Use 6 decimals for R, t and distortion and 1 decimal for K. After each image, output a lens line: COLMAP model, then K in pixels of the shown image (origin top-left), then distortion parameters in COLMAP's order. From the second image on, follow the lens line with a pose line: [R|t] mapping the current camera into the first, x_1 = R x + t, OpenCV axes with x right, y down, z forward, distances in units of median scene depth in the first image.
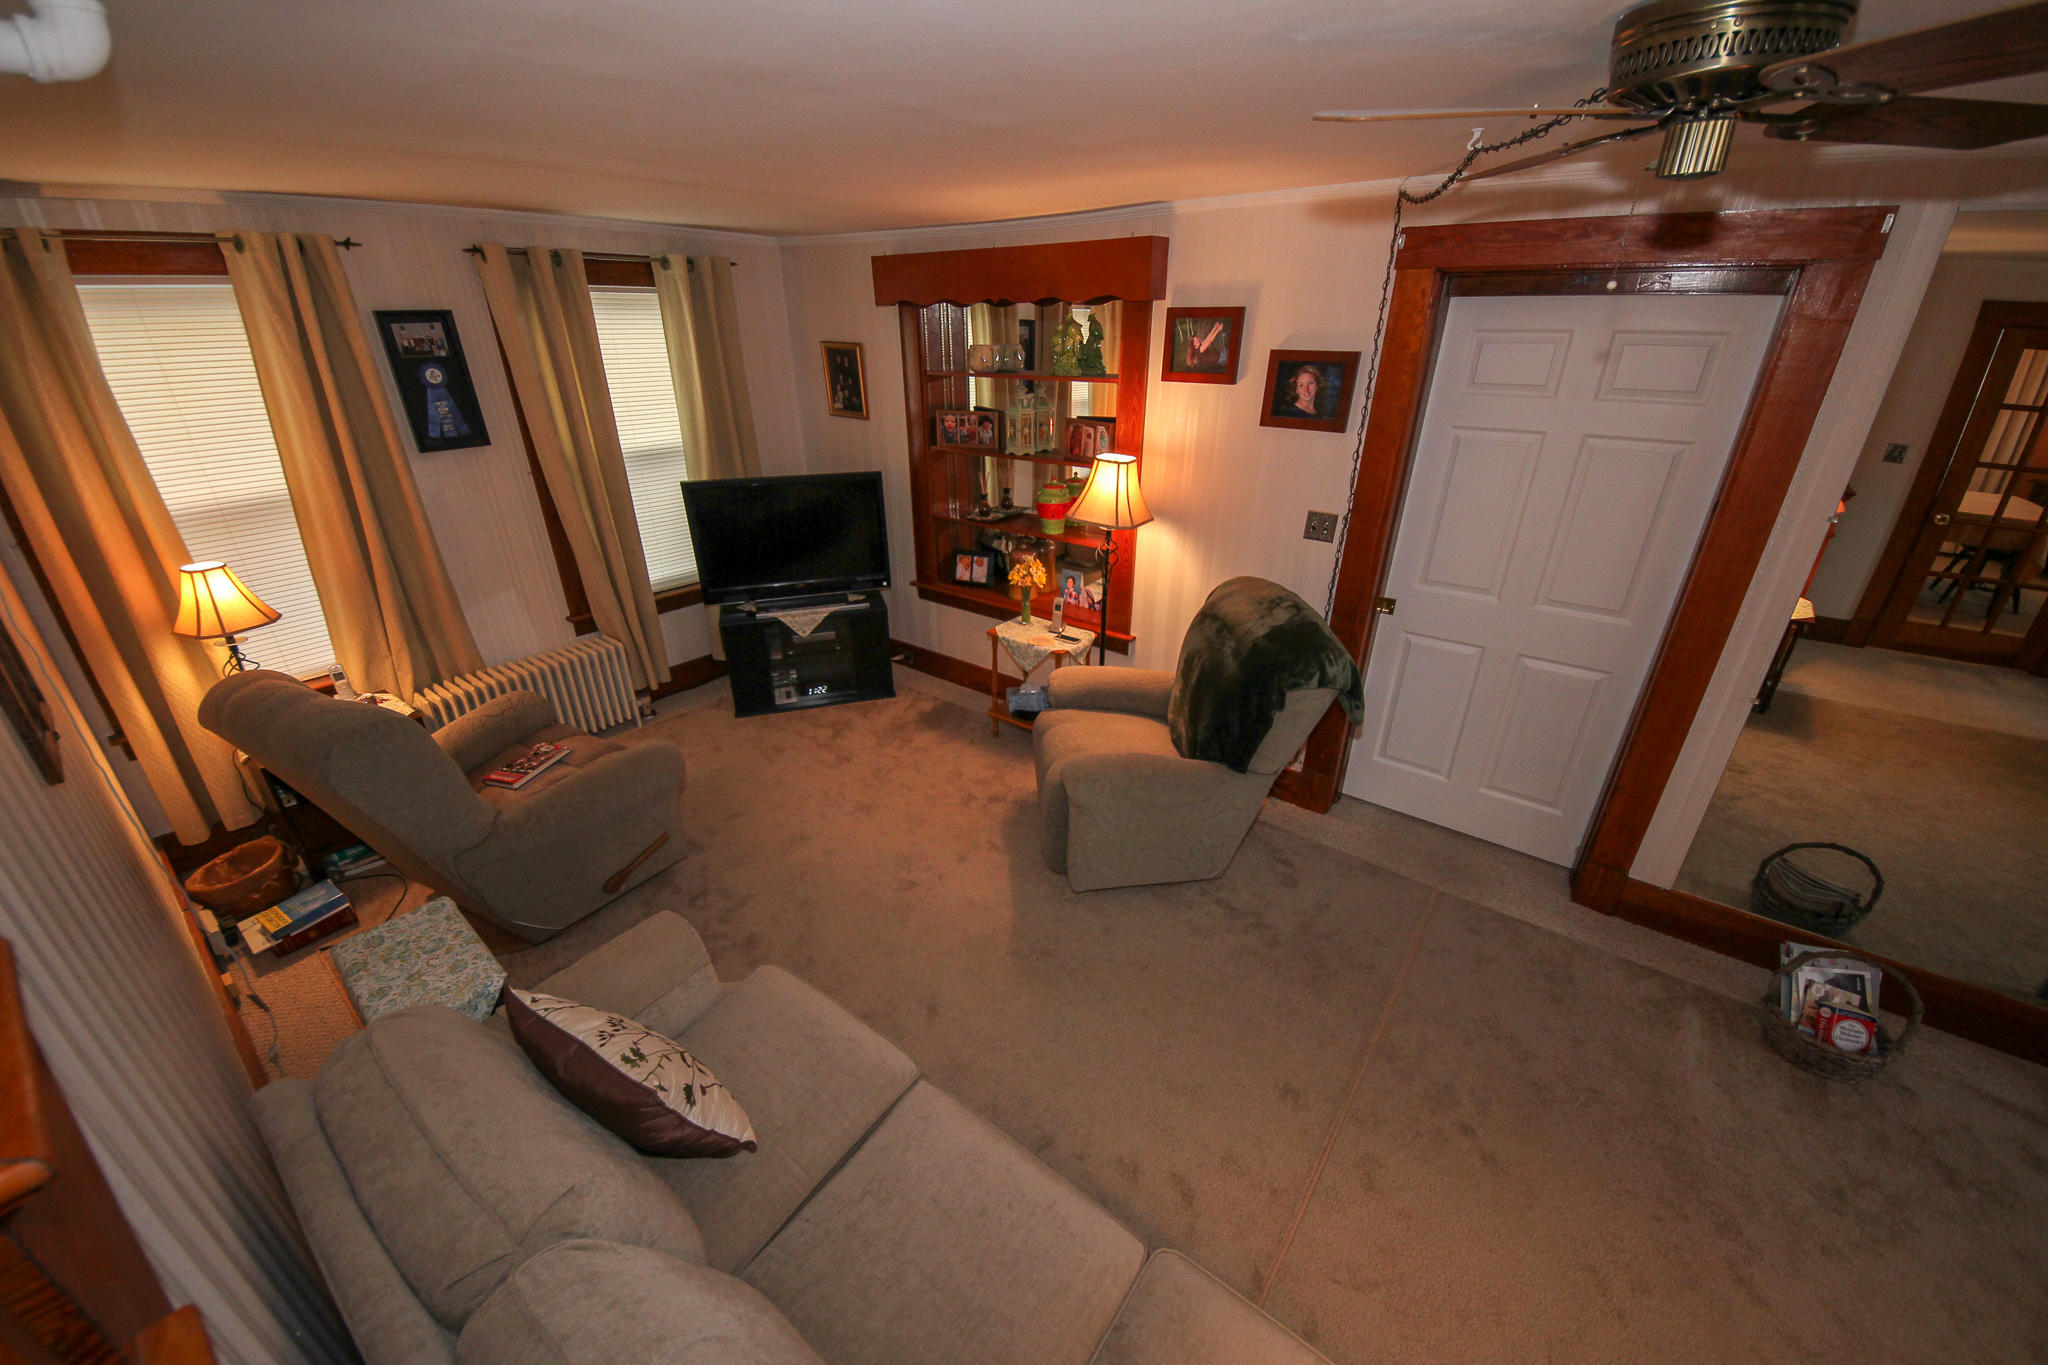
lens RADIAL K [[763.3, 0, 1019.8], [0, 763.3, 686.8], [0, 0, 1]] dist [0.059695, -0.041783]
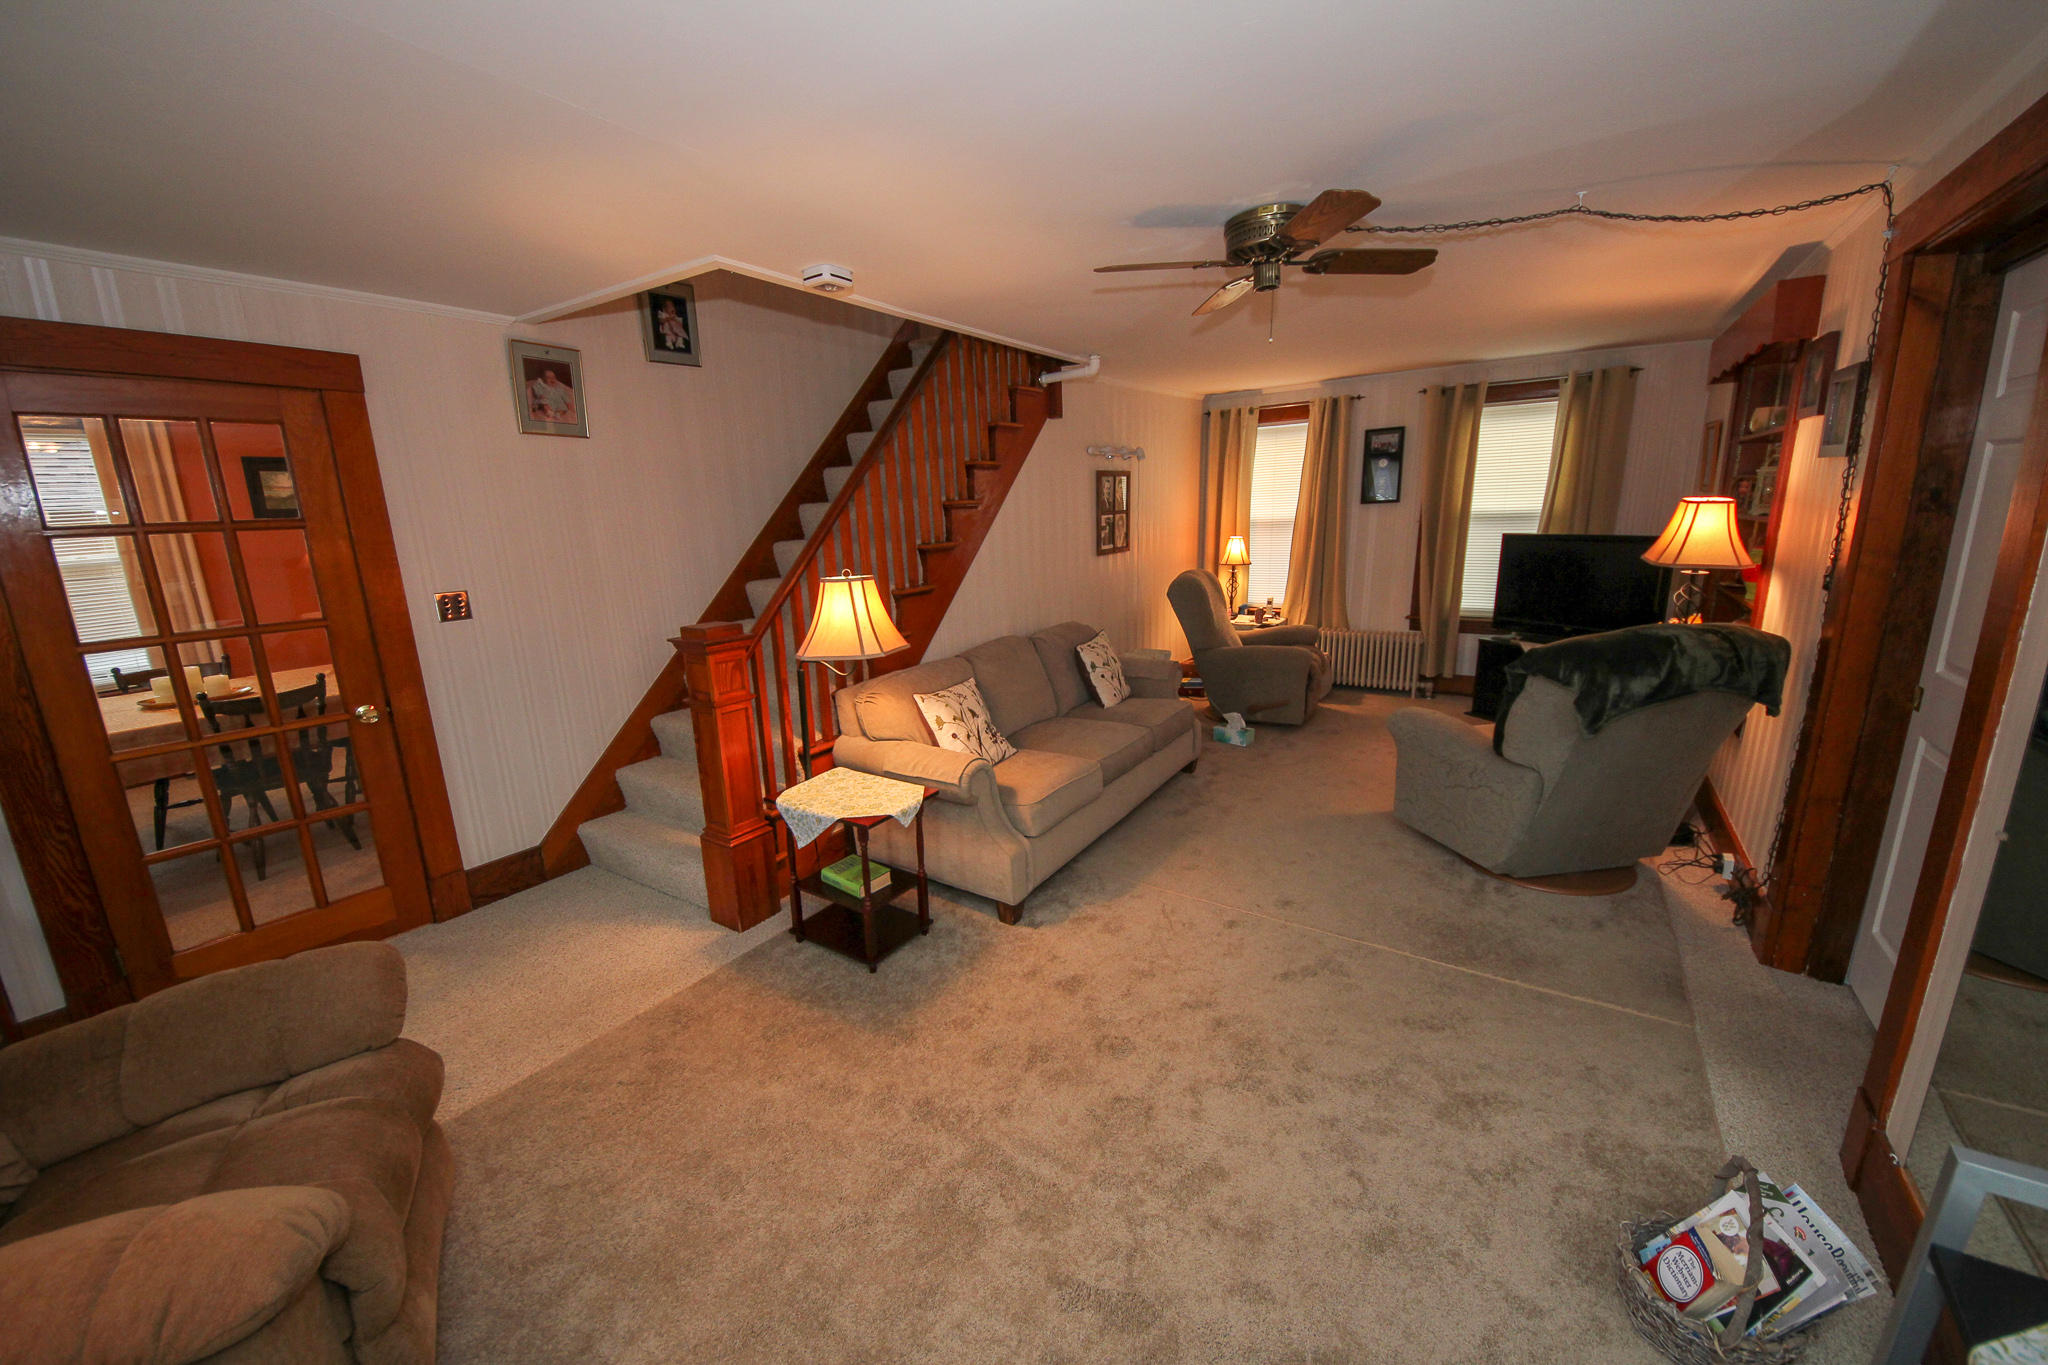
lens RADIAL K [[763.3, 0, 1019.8], [0, 763.3, 686.8], [0, 0, 1]] dist [0.059695, -0.041783]
pose [[0.071619, 0.224756, -0.971780, 1.120504], [-0.394362, 0.901277, 0.179386, 0.085571], [0.916160, 0.370385, 0.153183, 0.156239]]
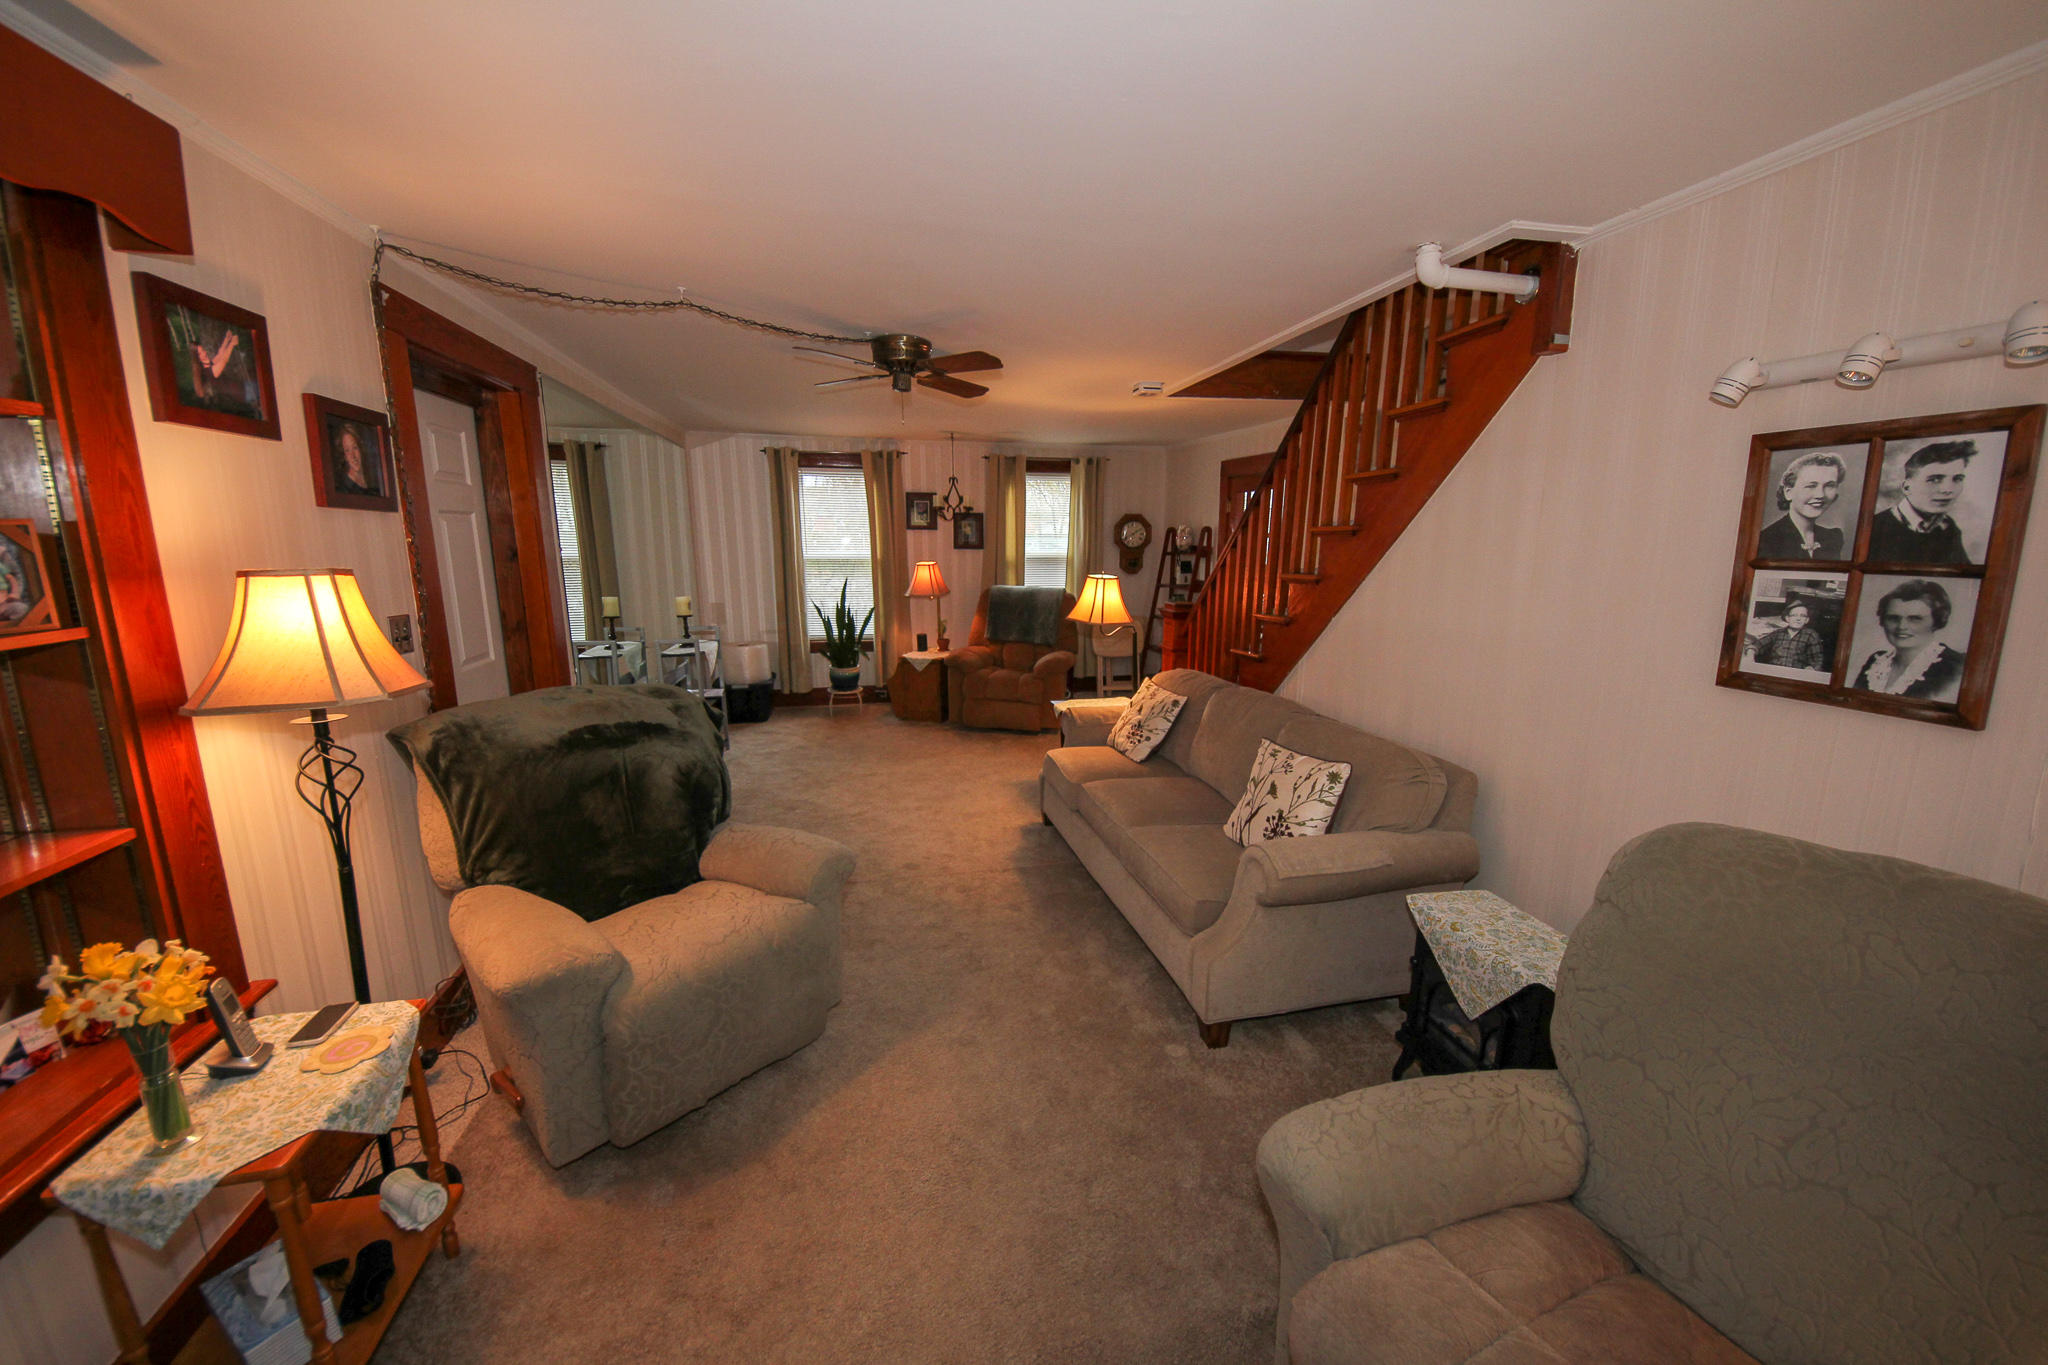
lens RADIAL K [[763.3, 0, 1019.8], [0, 763.3, 686.8], [0, 0, 1]] dist [0.059695, -0.041783]
pose [[-0.771788, -0.119941, 0.624465, -0.547158], [0.270755, 0.826592, 0.493395, -0.374799], [-0.575356, 0.549873, -0.605479, 1.134807]]
